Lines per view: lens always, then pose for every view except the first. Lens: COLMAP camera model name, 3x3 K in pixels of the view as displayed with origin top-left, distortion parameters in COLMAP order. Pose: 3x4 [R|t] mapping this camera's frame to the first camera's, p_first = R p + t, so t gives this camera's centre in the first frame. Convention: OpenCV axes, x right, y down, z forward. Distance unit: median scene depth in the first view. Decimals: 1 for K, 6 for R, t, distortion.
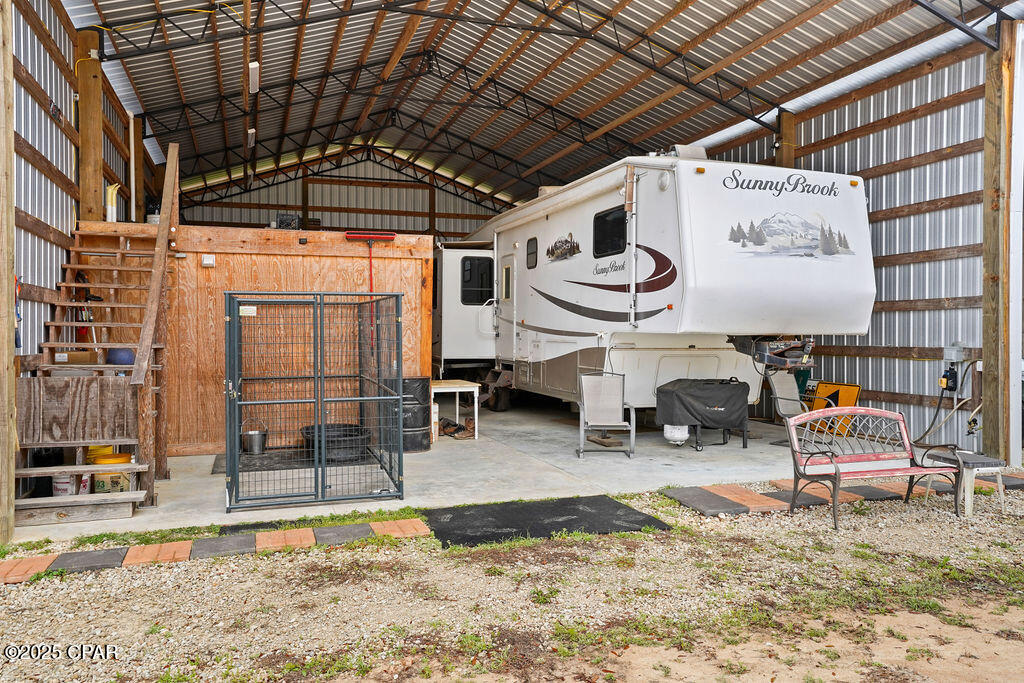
lens RADIAL K [[757.3, 0, 512.0], [0, 757.3, 341.5], [0, 0, 1]] dist [0.019342, 0.005456]
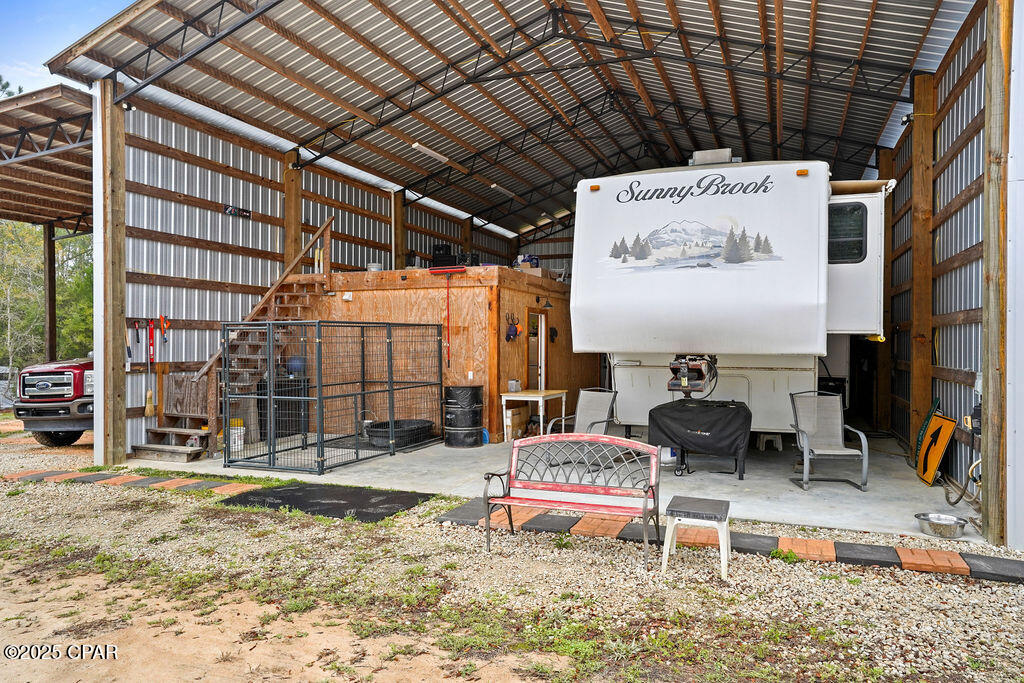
lens RADIAL K [[712.7, 0, 512.0], [0, 712.7, 341.5], [0, 0, 1]] dist [0.020241, 0.001665]
pose [[0.762387, -0.000075, -0.647122, 0.755918], [-0.008557, 0.999911, -0.010198, -0.013734], [0.647065, 0.013312, 0.762318, 0.215128]]
